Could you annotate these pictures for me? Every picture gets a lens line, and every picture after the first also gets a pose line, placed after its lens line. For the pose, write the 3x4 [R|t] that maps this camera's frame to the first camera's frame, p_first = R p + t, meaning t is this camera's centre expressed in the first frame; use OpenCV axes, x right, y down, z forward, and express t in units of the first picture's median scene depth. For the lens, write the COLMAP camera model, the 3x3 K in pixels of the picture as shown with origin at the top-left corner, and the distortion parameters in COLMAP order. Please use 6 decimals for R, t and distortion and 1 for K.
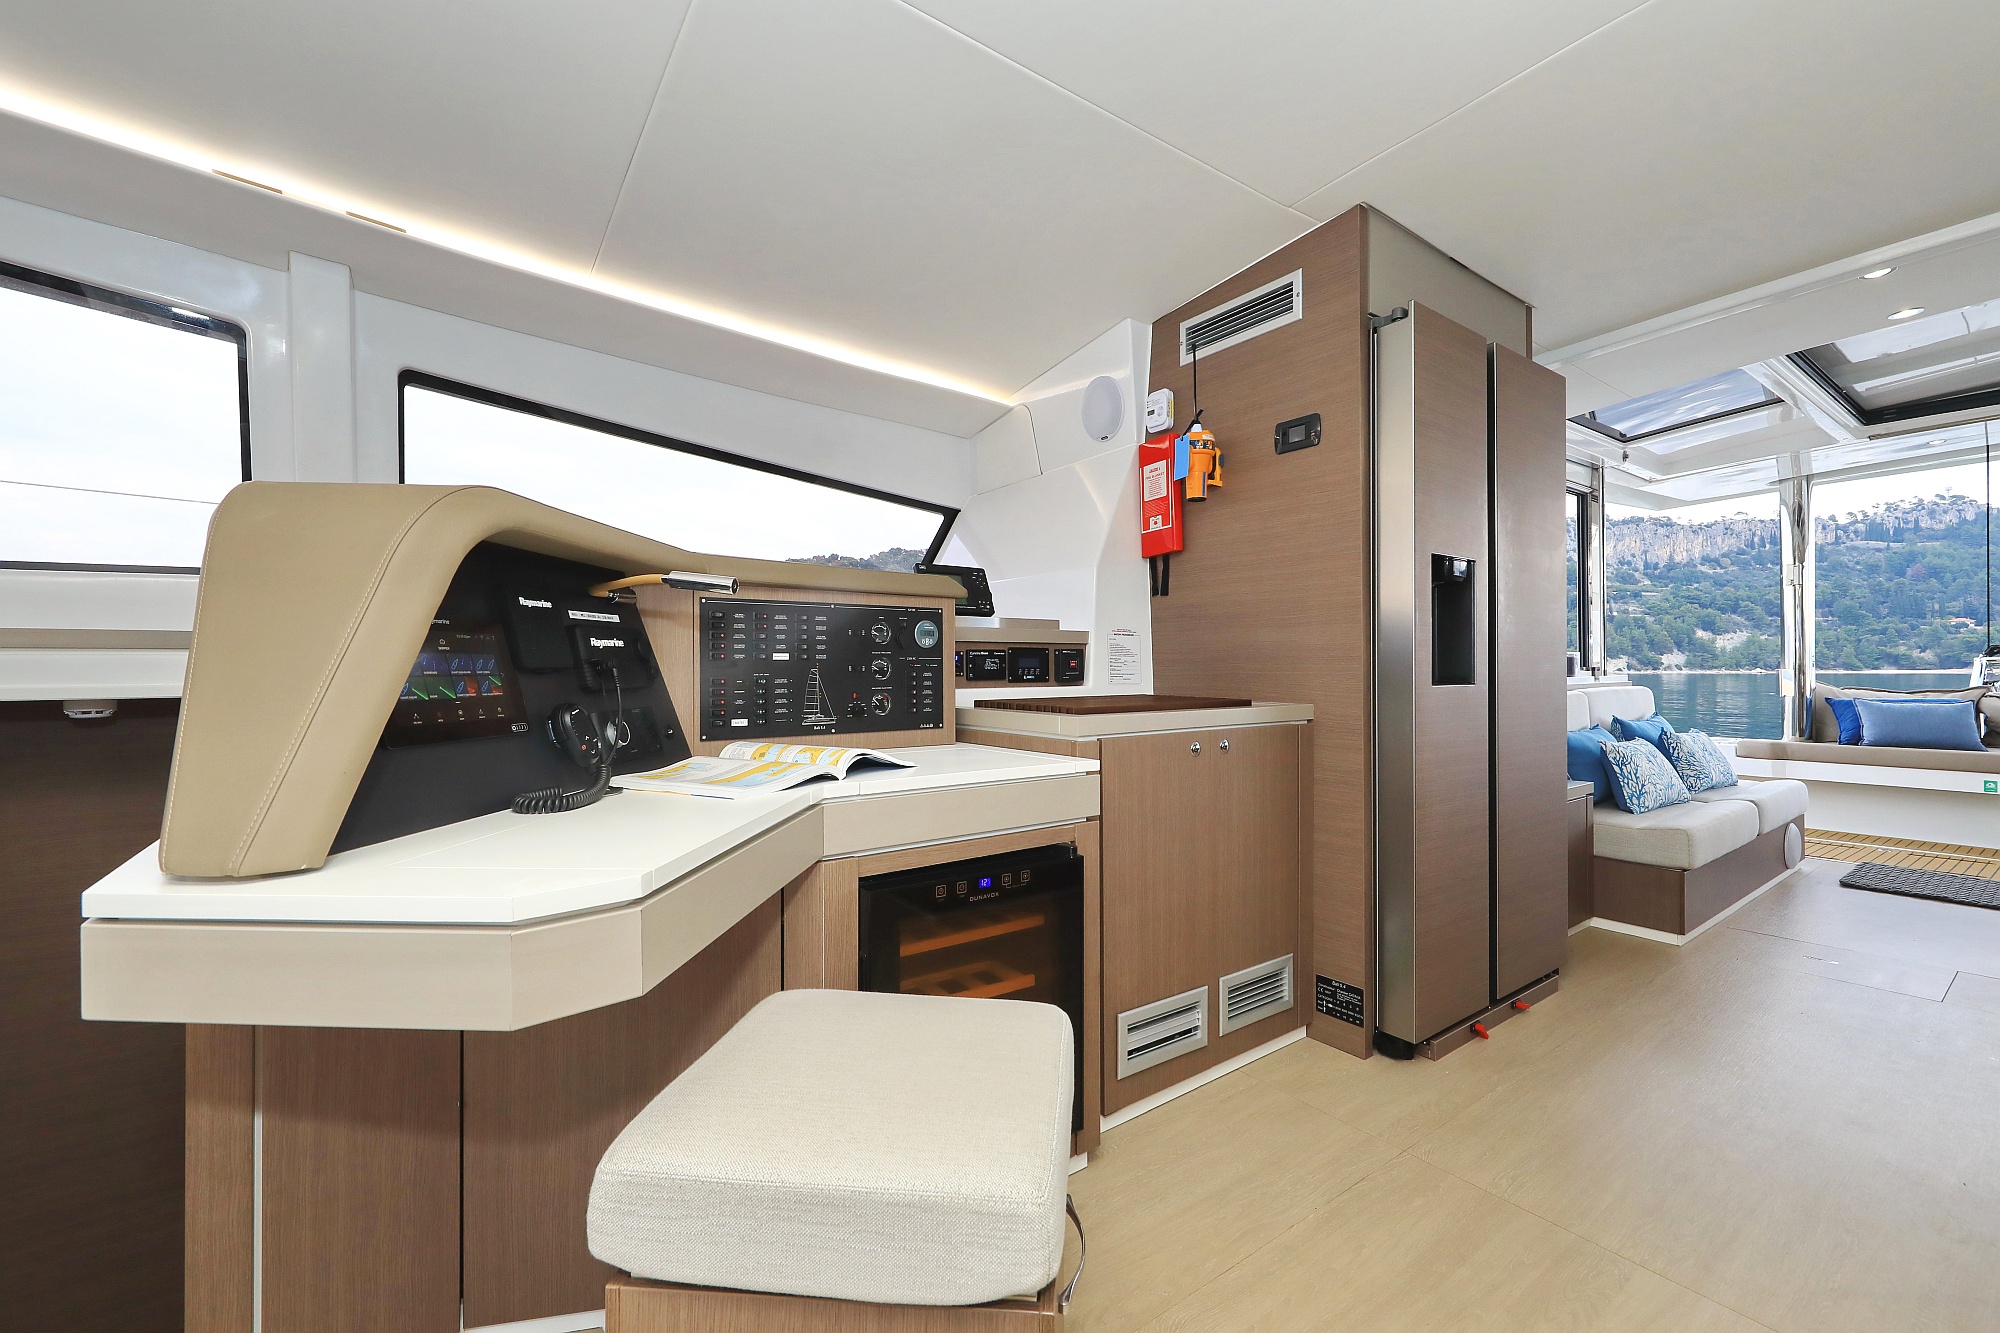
lens RADIAL K [[861.7, 0, 1008.1], [0, 861.7, 658.0], [0, 0, 1]] dist [-0.002551, -0.000209]
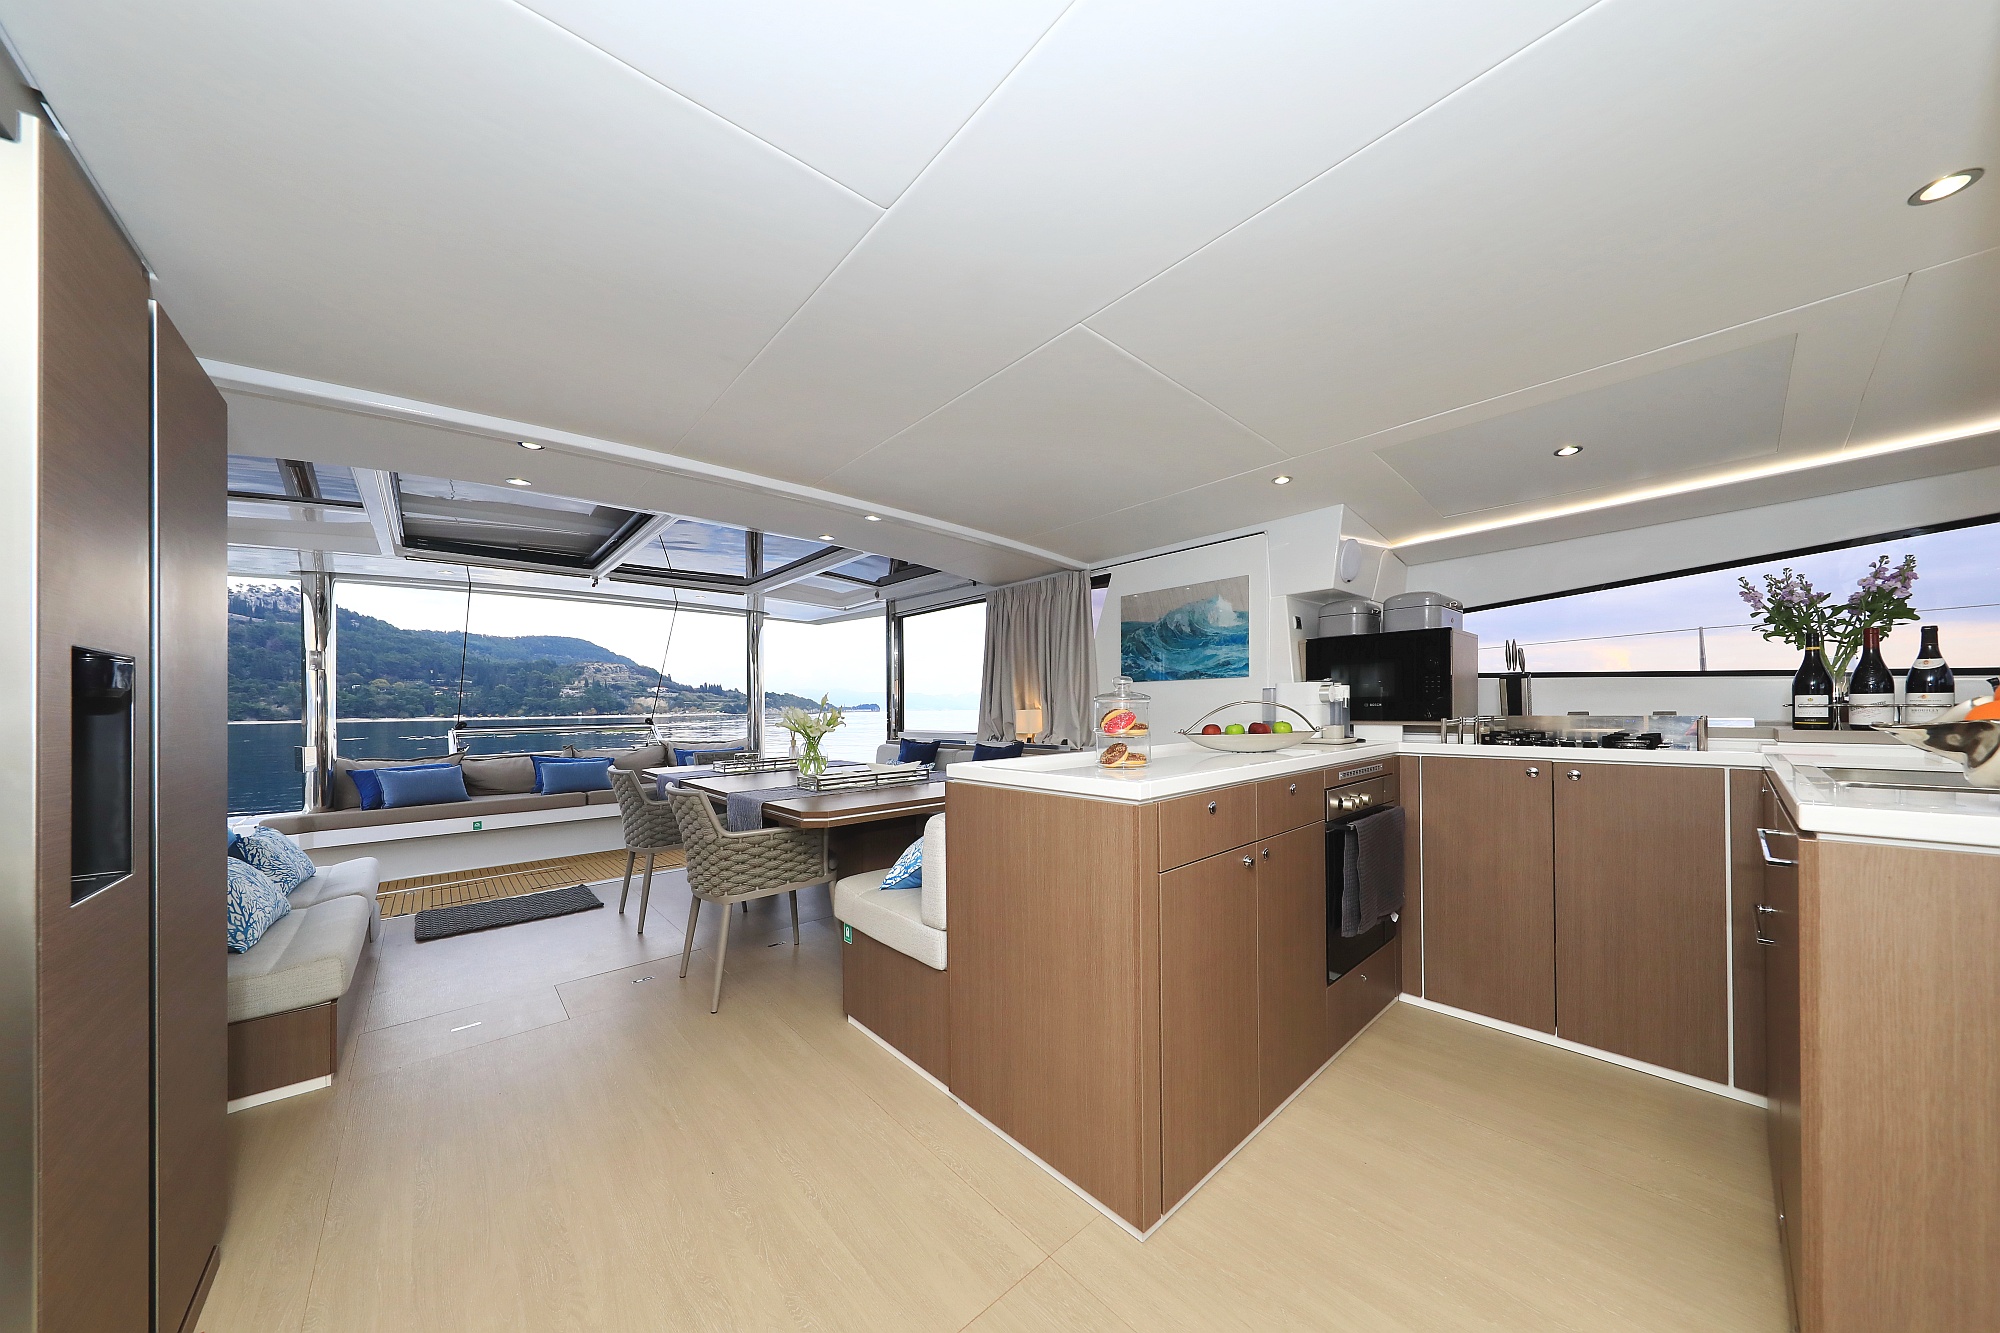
lens RADIAL K [[641.2, 0, 1015.8], [0, 641.2, 704.9], [0, 0, 1]] dist [0.002255, 0.000083]
pose [[-0.099095, 0.010938, 0.995018, 0.010091], [-0.001228, 0.999937, -0.011114, -0.030881], [-0.995077, -0.002323, -0.099076, 0.191431]]
